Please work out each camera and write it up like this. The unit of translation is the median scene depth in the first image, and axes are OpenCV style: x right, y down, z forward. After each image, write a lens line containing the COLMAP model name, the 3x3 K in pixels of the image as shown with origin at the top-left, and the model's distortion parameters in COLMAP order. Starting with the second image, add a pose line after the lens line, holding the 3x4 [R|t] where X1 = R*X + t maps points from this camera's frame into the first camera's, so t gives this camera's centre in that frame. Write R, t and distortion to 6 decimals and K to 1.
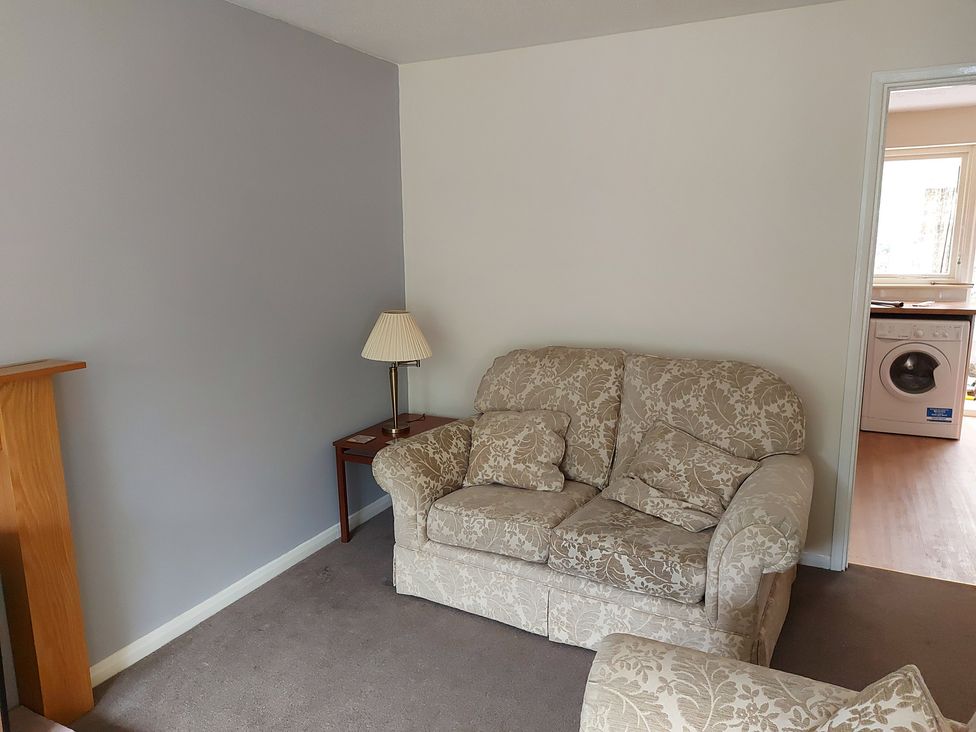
lens RADIAL K [[694.0, 0, 488.0], [0, 694.0, 369.4], [0, 0, 1]] dist [0.030285, -0.012245]
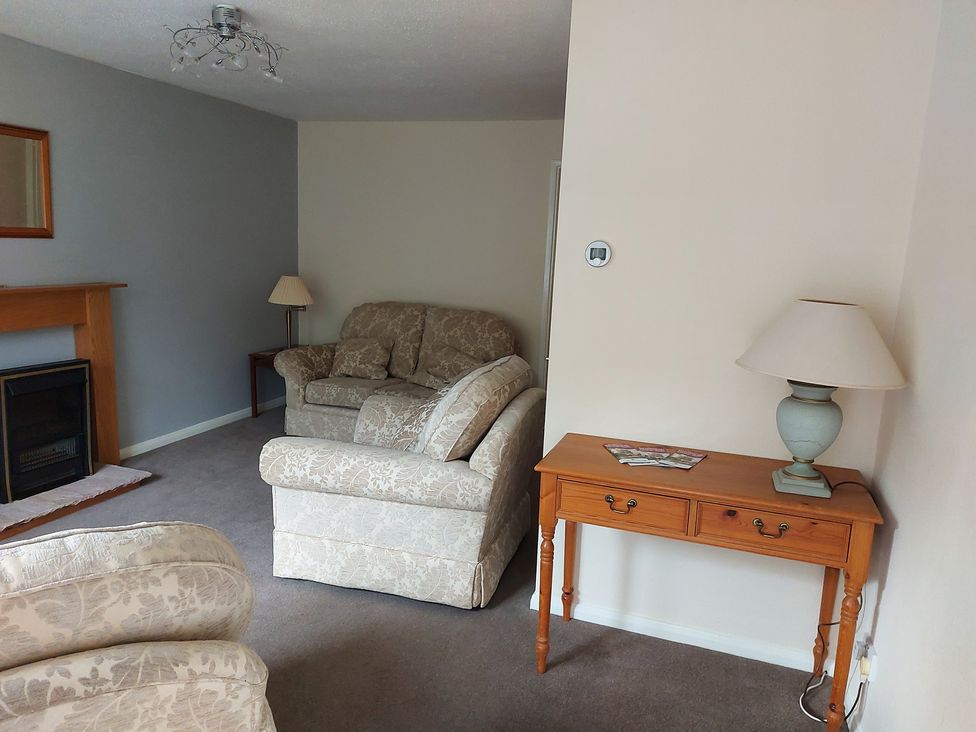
lens RADIAL K [[694.0, 0, 510.4], [0, 694.0, 374.2], [0, 0, 1]] dist [0.030285, -0.012245]
pose [[0.985452, 0.031803, 0.166952, 0.122148], [-0.033005, 0.999445, 0.004430, 0.139240], [-0.166718, -0.009876, 0.985955, -0.790757]]
